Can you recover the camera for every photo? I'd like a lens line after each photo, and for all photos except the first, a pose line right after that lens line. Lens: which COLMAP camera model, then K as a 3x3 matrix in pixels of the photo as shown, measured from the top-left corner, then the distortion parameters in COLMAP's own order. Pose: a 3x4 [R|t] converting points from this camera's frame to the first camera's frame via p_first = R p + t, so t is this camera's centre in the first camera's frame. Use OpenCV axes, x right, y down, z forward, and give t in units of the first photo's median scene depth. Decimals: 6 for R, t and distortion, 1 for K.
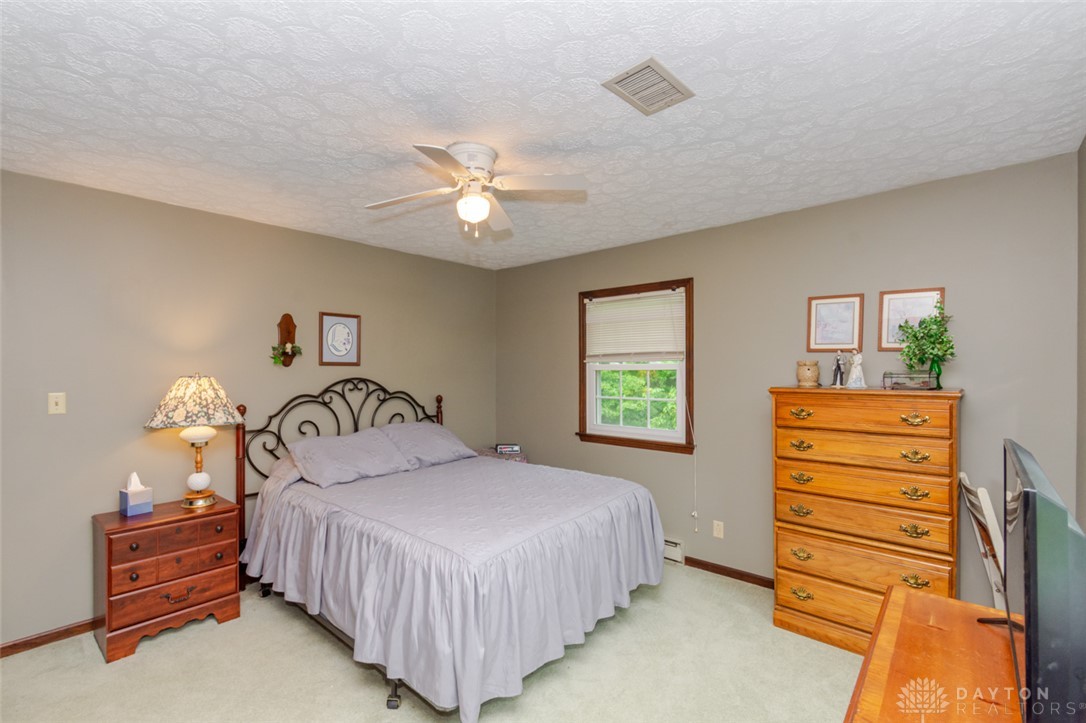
lens RADIAL K [[463.7, 0, 541.7], [0, 463.7, 374.5], [0, 0, 1]] dist [0.000246, 0.000040]
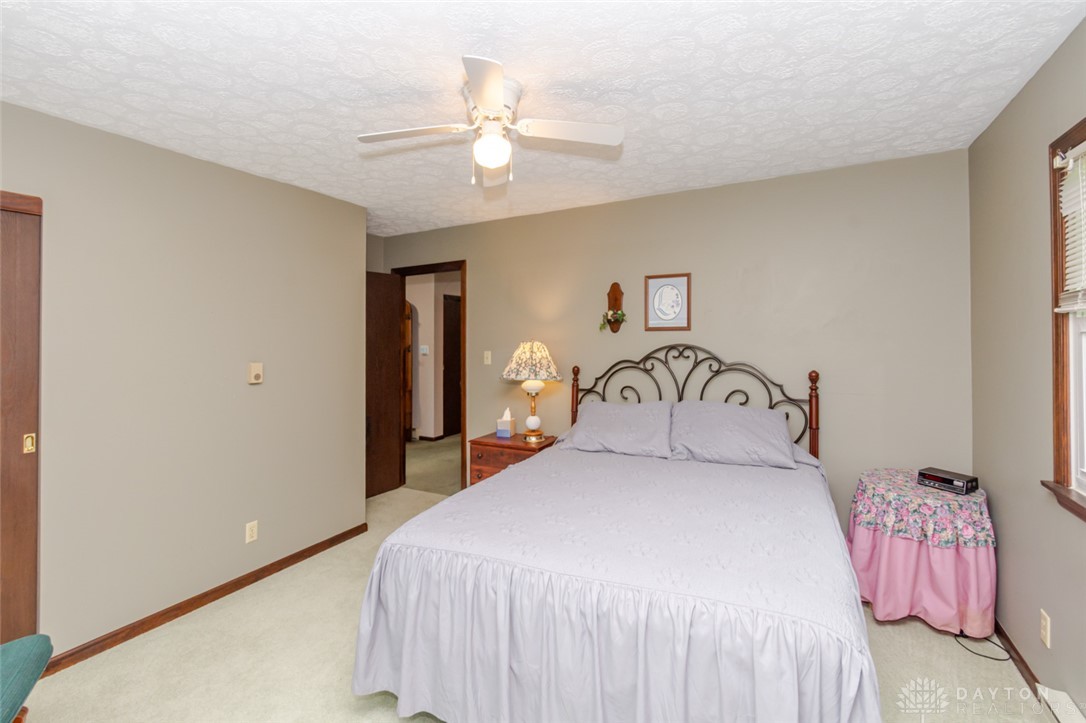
lens RADIAL K [[491.0, 0, 541.1], [0, 491.0, 333.0], [0, 0, 1]] dist [-0.000152, -0.000024]
pose [[0.230994, -0.010694, -0.972896, 0.471085], [0.001500, 0.999942, -0.010635, -0.004740], [0.972954, 0.000998, 0.230997, 0.545768]]
